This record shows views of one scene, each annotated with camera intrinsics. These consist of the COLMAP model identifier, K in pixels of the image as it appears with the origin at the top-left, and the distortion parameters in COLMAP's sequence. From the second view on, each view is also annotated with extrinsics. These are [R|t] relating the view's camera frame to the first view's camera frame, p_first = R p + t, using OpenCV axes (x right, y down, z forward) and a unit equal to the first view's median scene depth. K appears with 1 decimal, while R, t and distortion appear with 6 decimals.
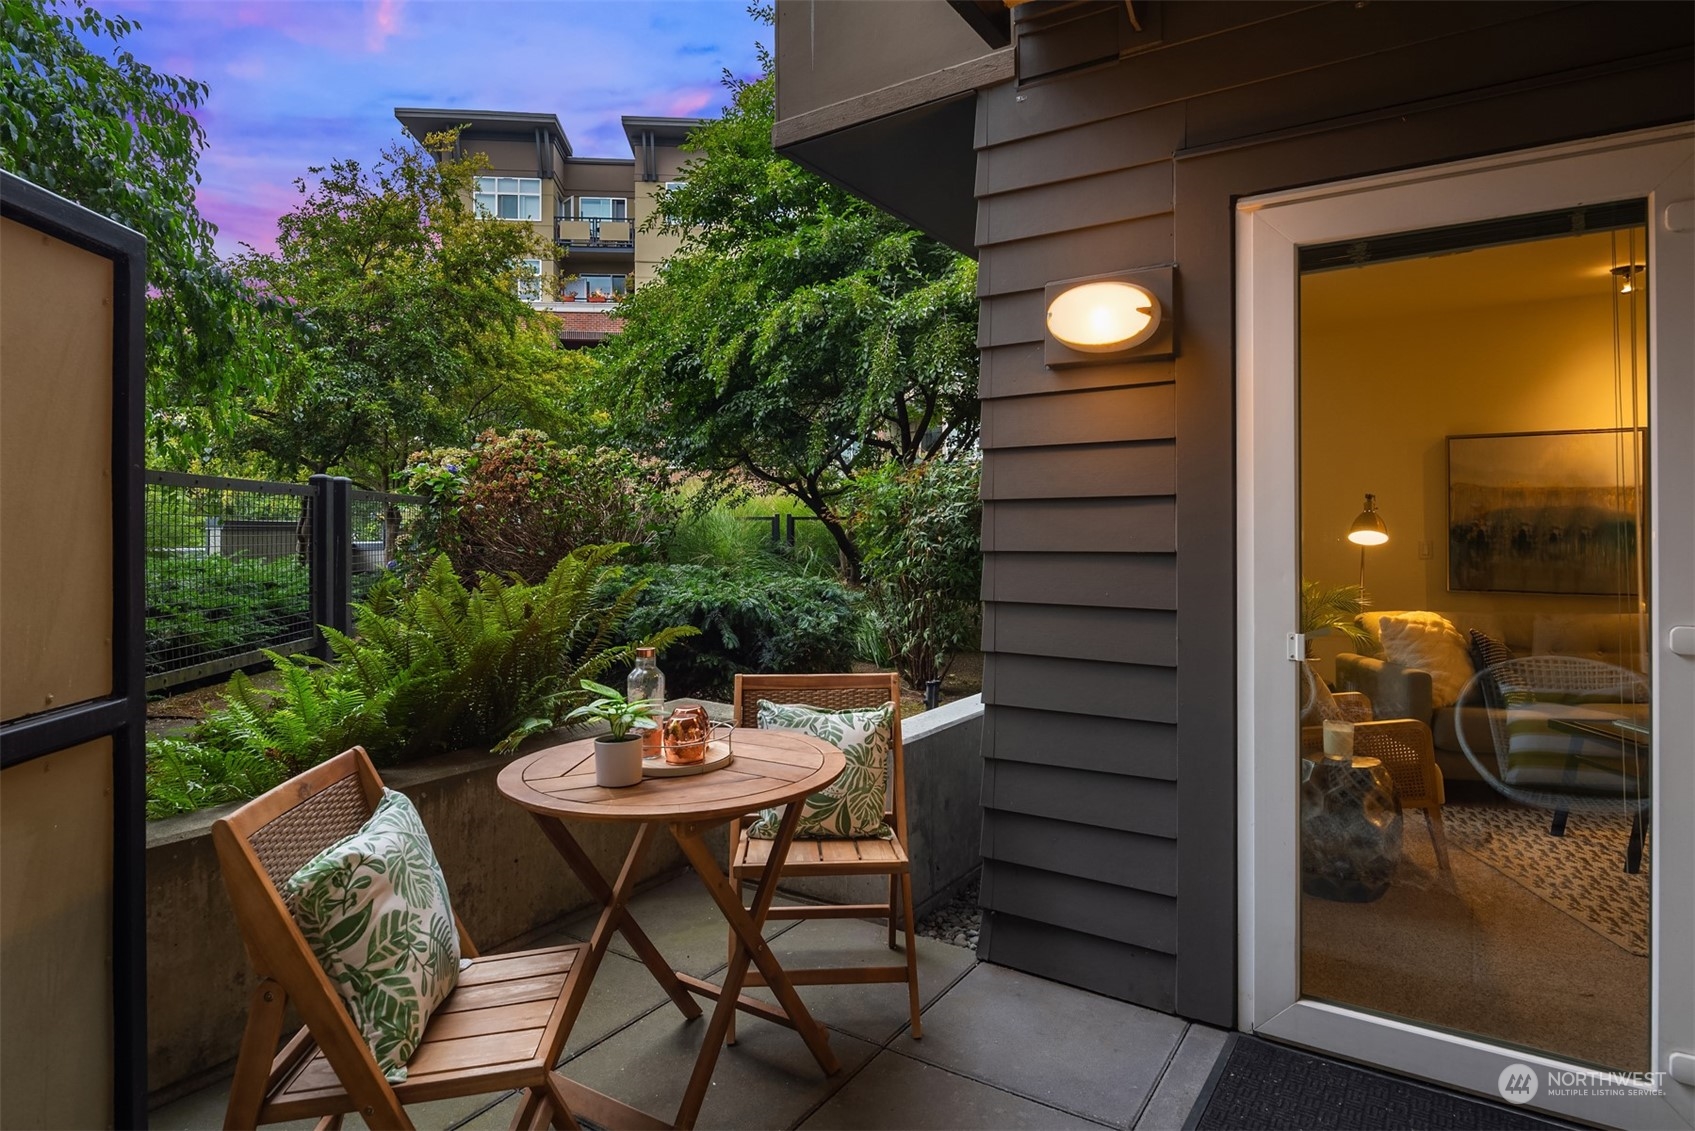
lens RADIAL K [[924.4, 0, 869.1], [0, 924.4, 532.9], [0, 0, 1]] dist [-0.001949, -0.006872]
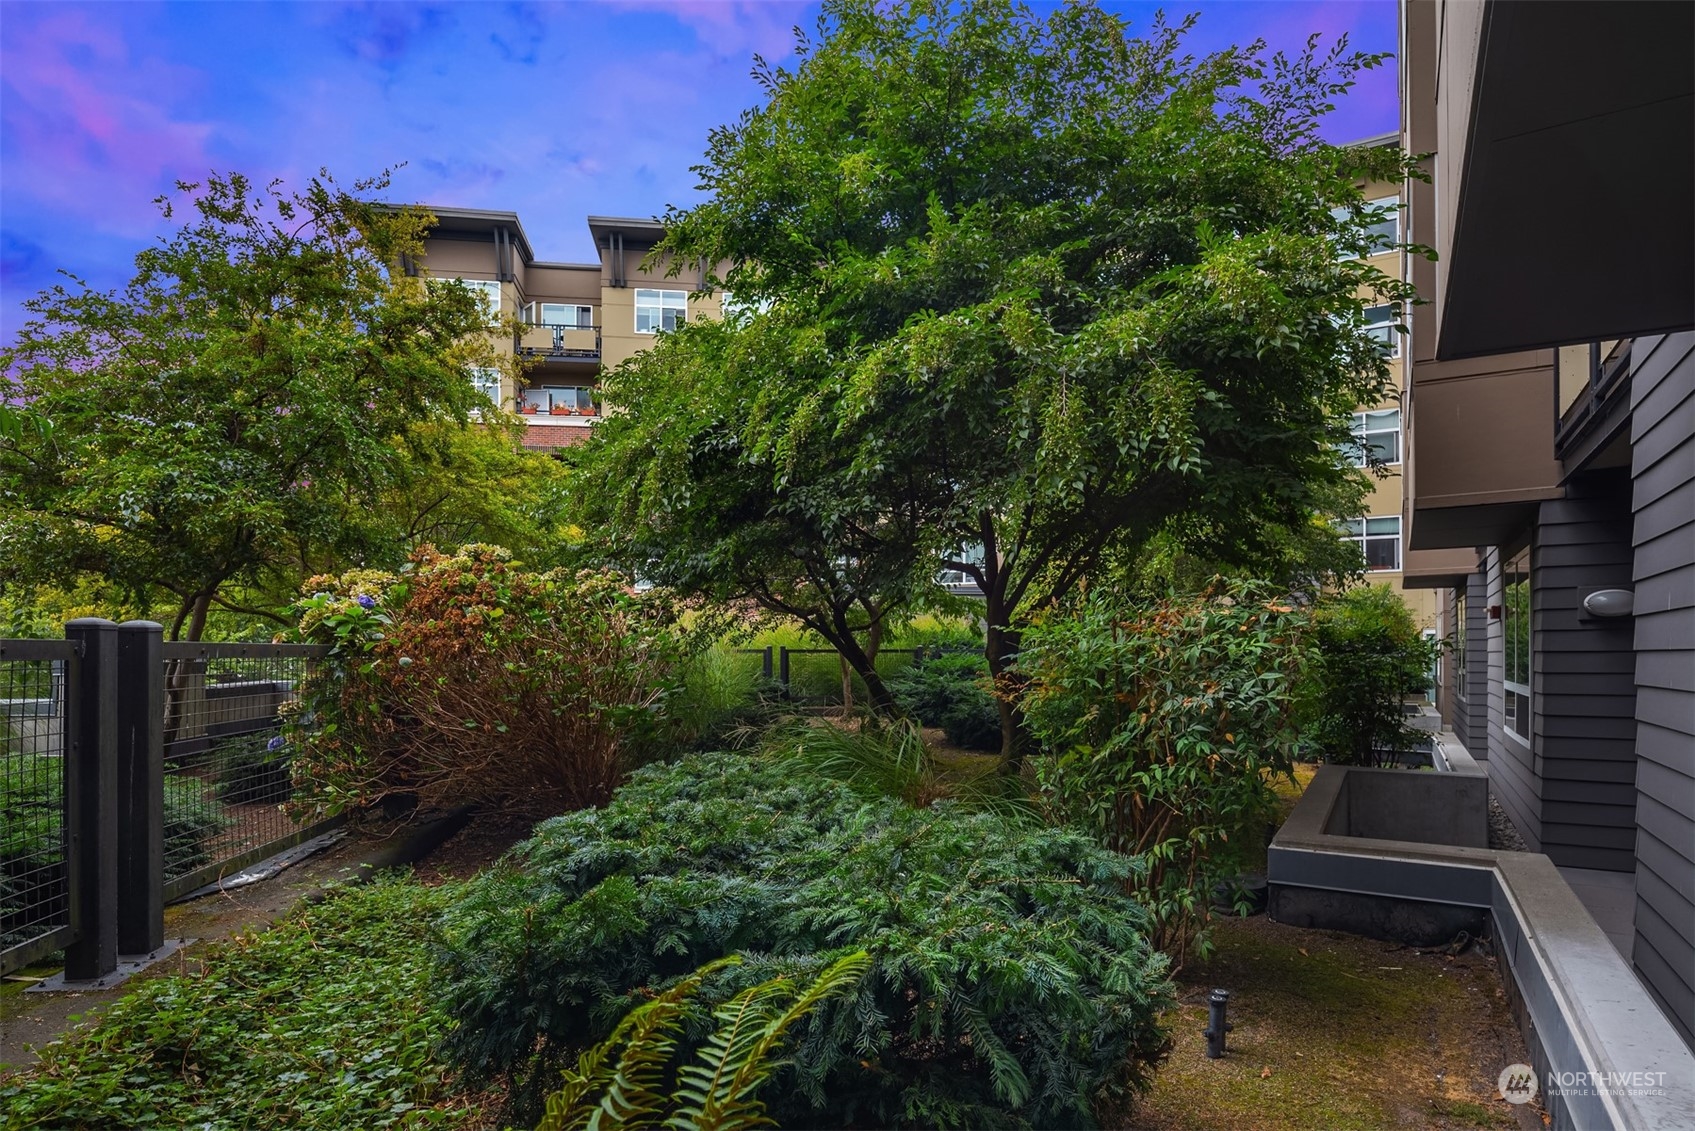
lens RADIAL K [[924.4, 0, 861.1], [0, 924.4, 652.2], [0, 0, 1]] dist [-0.001949, -0.006872]
pose [[0.999493, -0.001274, 0.031829, -0.094249], [0.001440, 0.999985, -0.005197, -0.023262], [-0.031822, 0.005240, 0.999480, 0.262613]]
